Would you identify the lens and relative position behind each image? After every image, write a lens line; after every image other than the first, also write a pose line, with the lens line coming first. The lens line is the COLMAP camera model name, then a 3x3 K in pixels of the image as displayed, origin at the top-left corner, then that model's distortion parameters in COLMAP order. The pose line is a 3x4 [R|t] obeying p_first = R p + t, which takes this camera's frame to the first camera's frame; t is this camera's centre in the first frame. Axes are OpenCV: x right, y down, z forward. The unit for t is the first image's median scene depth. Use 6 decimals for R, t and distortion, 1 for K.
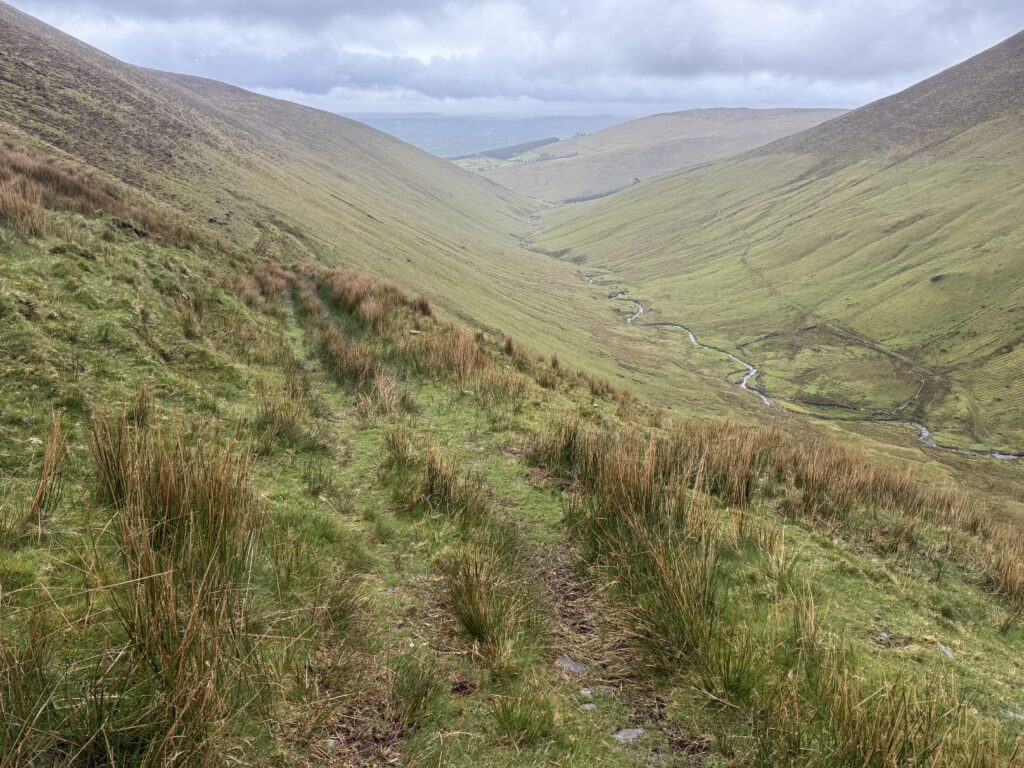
lens RADIAL K [[698.2, 0, 512.0], [0, 698.2, 384.0], [0, 0, 1]] dist [0.171279, -0.300357]
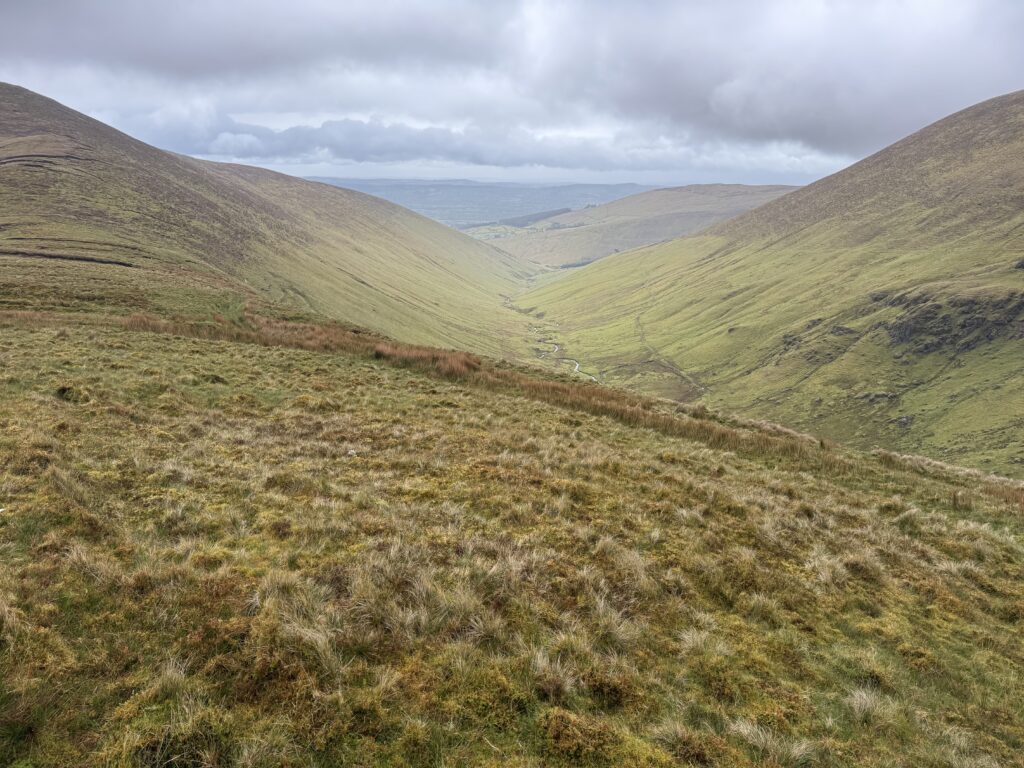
lens RADIAL K [[698.7, 0, 512.0], [0, 698.7, 384.0], [0, 0, 1]] dist [0.091813, -0.141397]
pose [[0.999052, 0.020272, -0.038536, 0.095386], [-0.023337, 0.996455, -0.080828, 0.048199], [0.036761, 0.081650, 0.995983, -0.242073]]
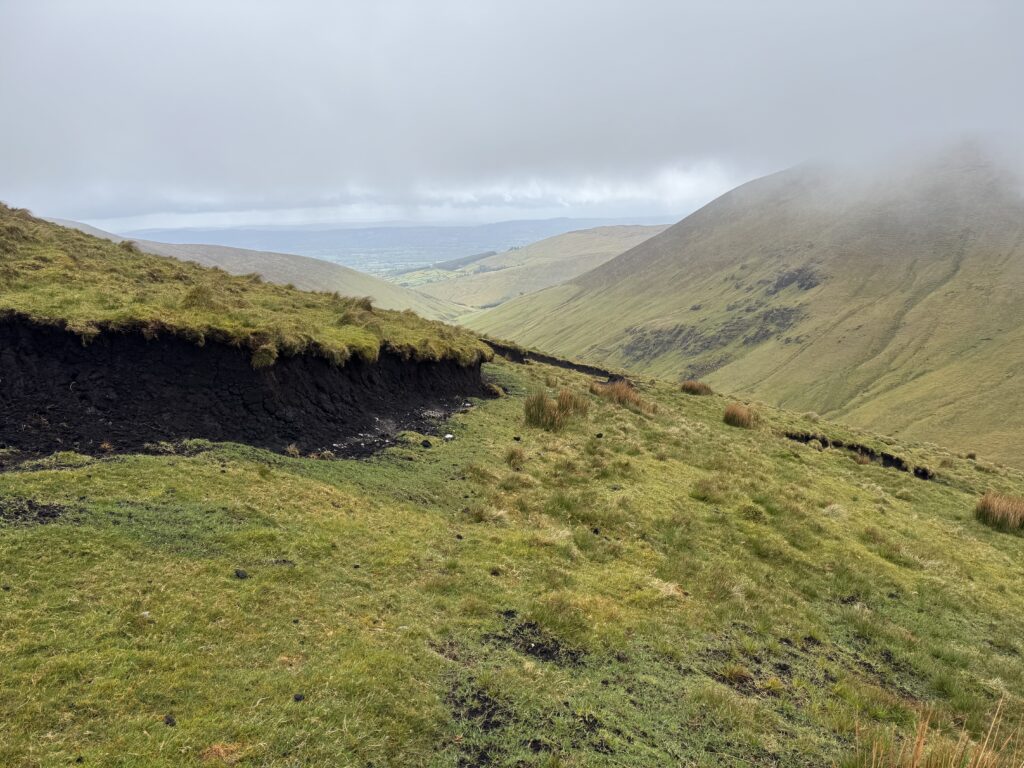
lens RADIAL K [[698.7, 0, 512.0], [0, 698.7, 384.0], [0, 0, 1]] dist [0.091813, -0.141397]
pose [[0.998254, -0.049937, 0.031545, 0.187433], [0.053527, 0.990627, -0.125673, 0.120550], [-0.024974, 0.127142, 0.991570, -0.661503]]
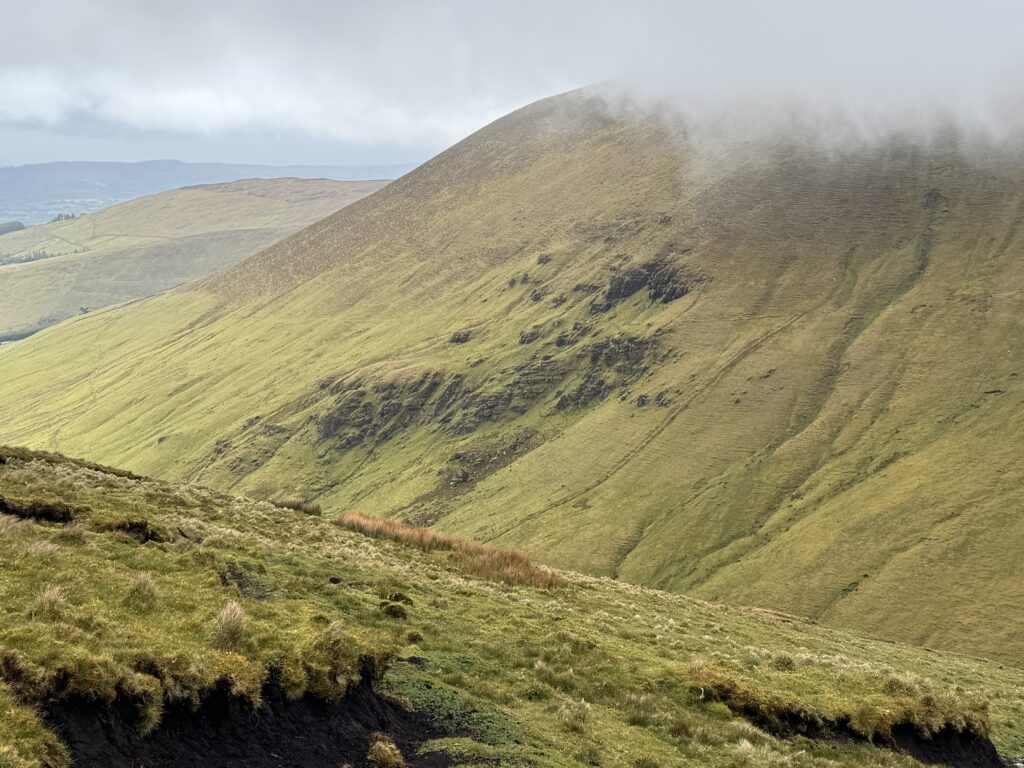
lens RADIAL K [[1380.4, 0, 512.0], [0, 1380.4, 384.0], [0, 0, 1]] dist [0.138680, -0.051986]
pose [[0.938742, -0.063581, 0.338704, 0.187491], [0.128691, 0.976410, -0.173384, 0.106208], [-0.319690, 0.206351, 0.924780, -0.593554]]
